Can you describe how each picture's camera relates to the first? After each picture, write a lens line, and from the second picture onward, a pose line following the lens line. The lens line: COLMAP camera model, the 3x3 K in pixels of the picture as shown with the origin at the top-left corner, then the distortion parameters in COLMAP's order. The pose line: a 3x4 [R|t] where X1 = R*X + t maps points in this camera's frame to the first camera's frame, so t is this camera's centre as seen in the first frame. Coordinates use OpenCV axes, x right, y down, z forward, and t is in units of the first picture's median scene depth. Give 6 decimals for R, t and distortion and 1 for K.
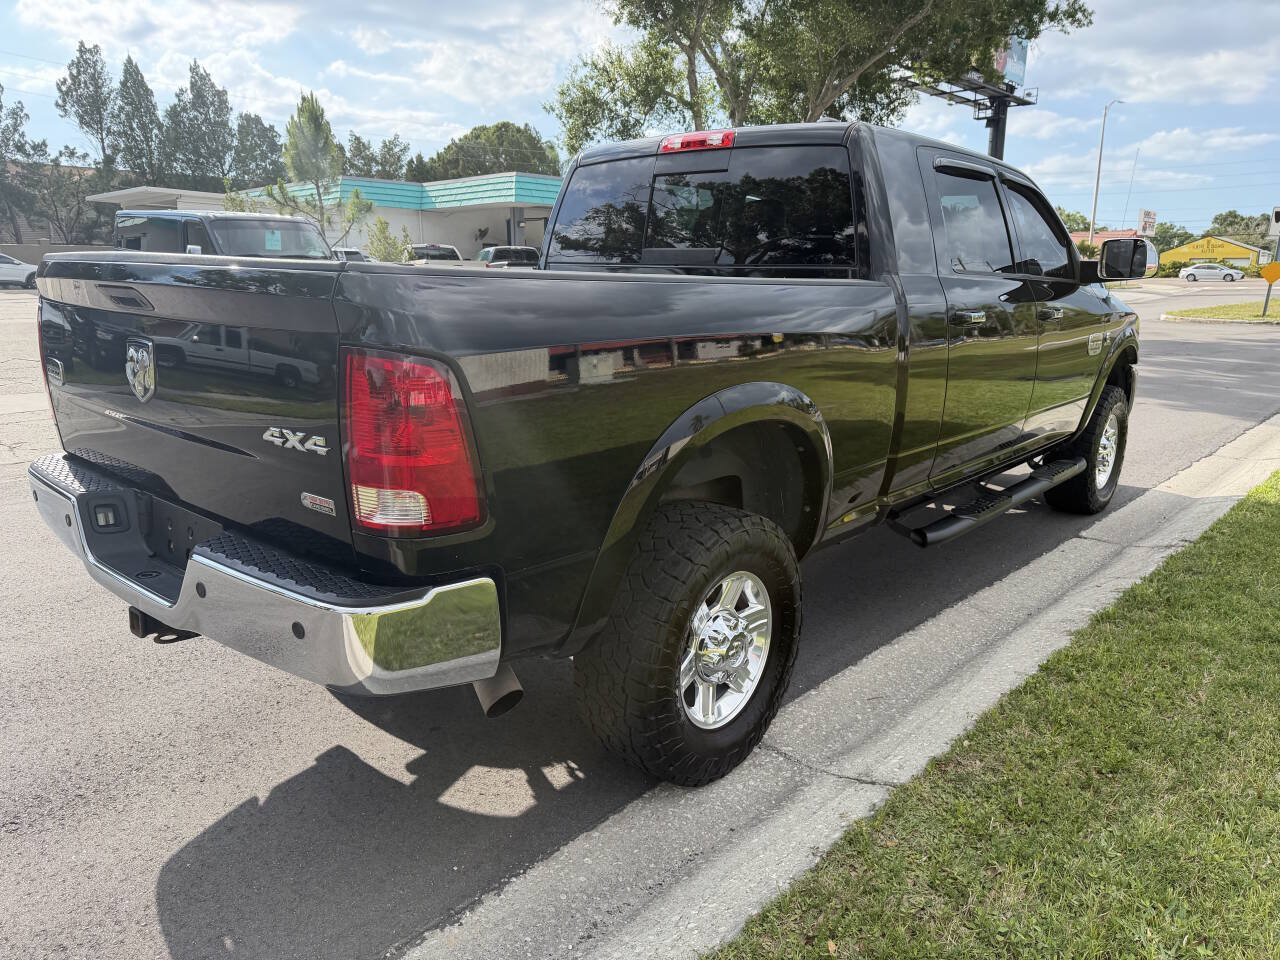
lens RADIAL K [[925.1, 0, 640.0], [0, 925.1, 480.0], [0, 0, 1]] dist [-0.003924, -0.004441]
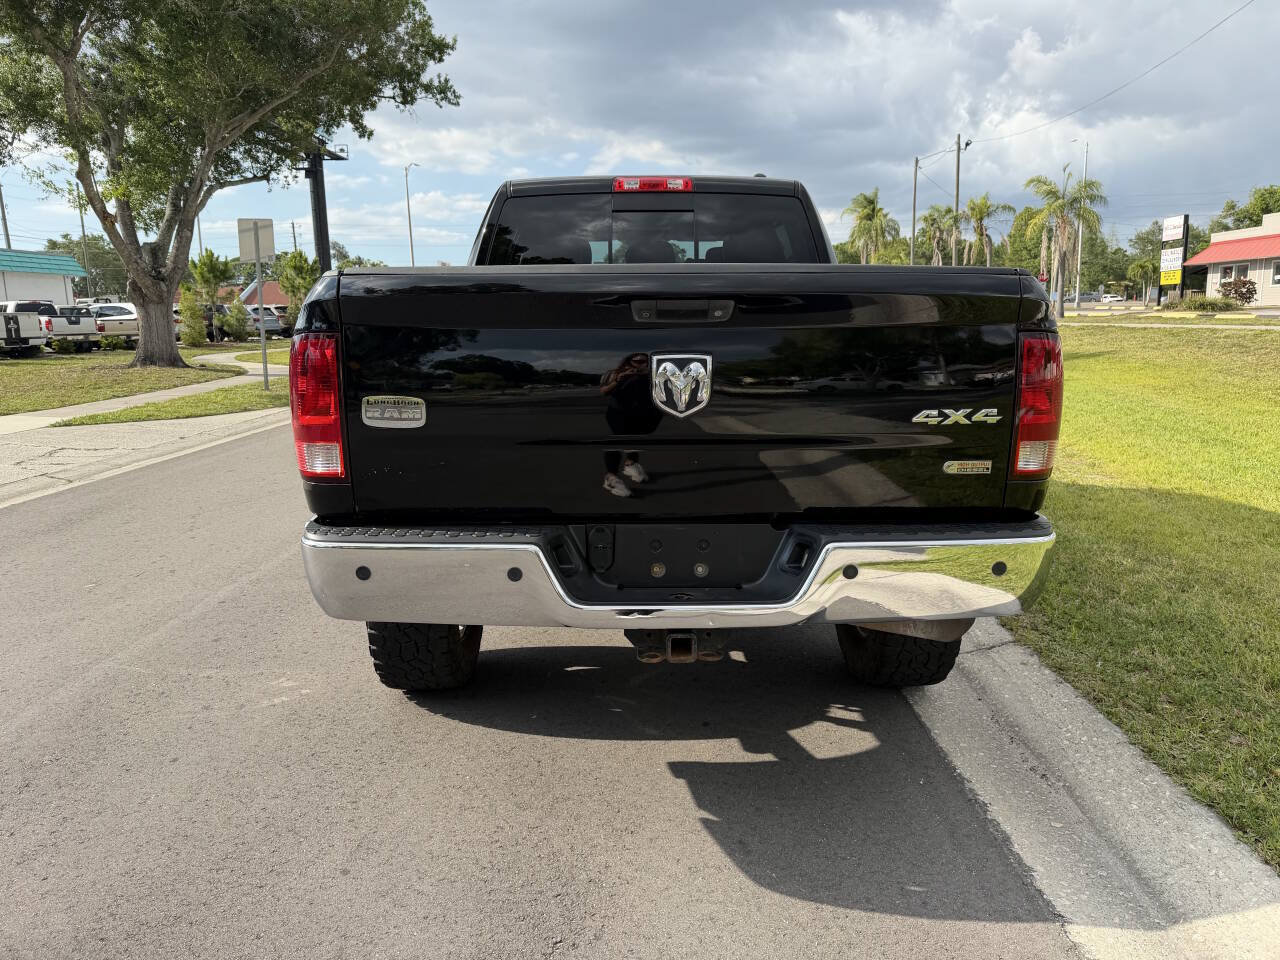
lens RADIAL K [[925.1, 0, 640.0], [0, 925.1, 480.0], [0, 0, 1]] dist [-0.003924, -0.004441]
pose [[0.739506, -0.132484, 0.659984, -0.097983], [0.165141, 0.986185, 0.012927, -0.002992], [-0.652579, 0.099431, 0.751168, 0.025116]]
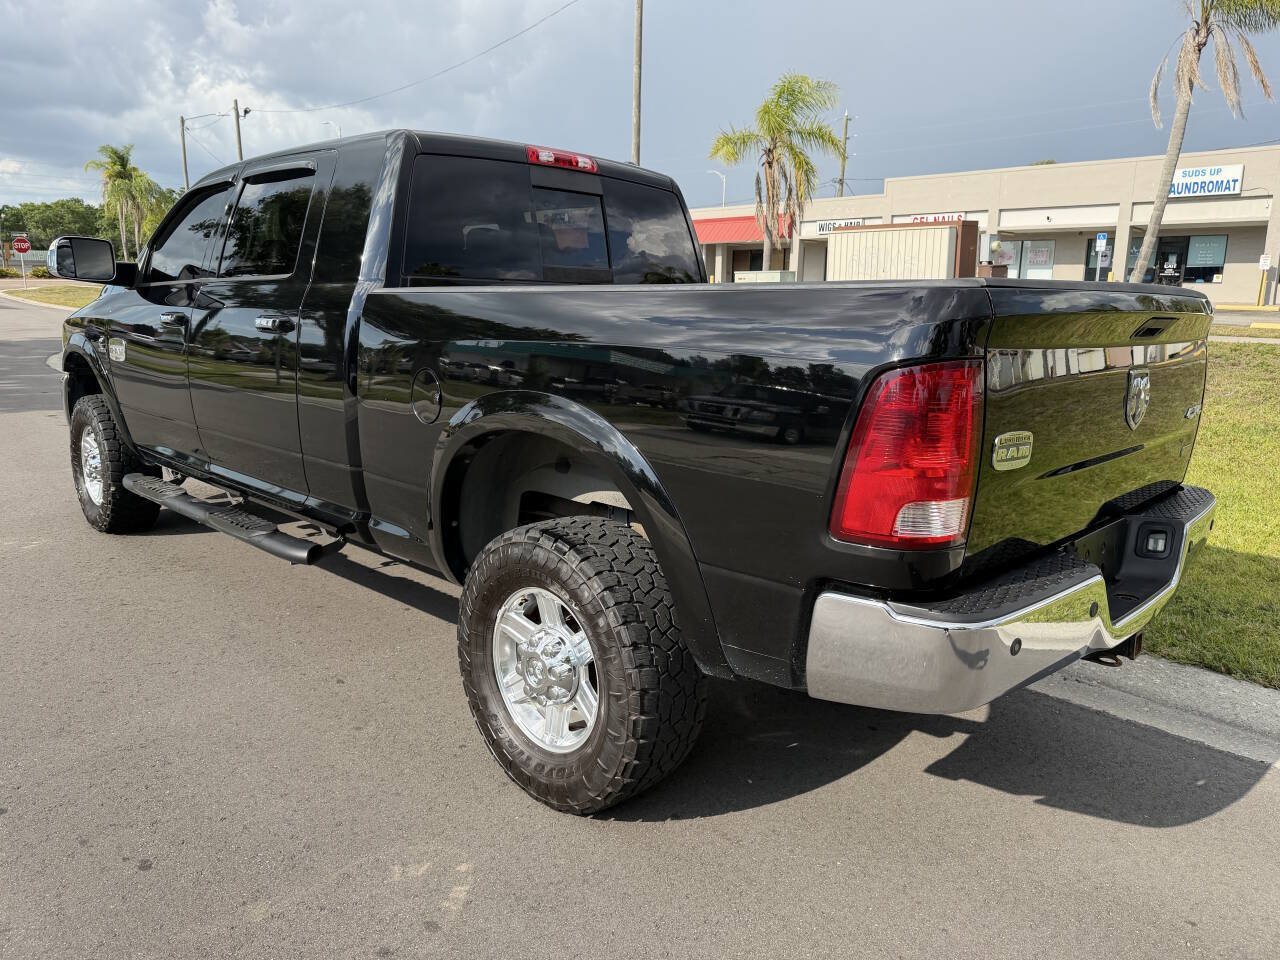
lens RADIAL K [[925.1, 0, 640.0], [0, 925.1, 480.0], [0, 0, 1]] dist [-0.003924, -0.004441]
pose [[0.035222, -0.203502, 0.978441, -0.127360], [0.202345, 0.960223, 0.192429, -0.027336], [-0.978681, 0.191205, 0.074998, 0.119114]]
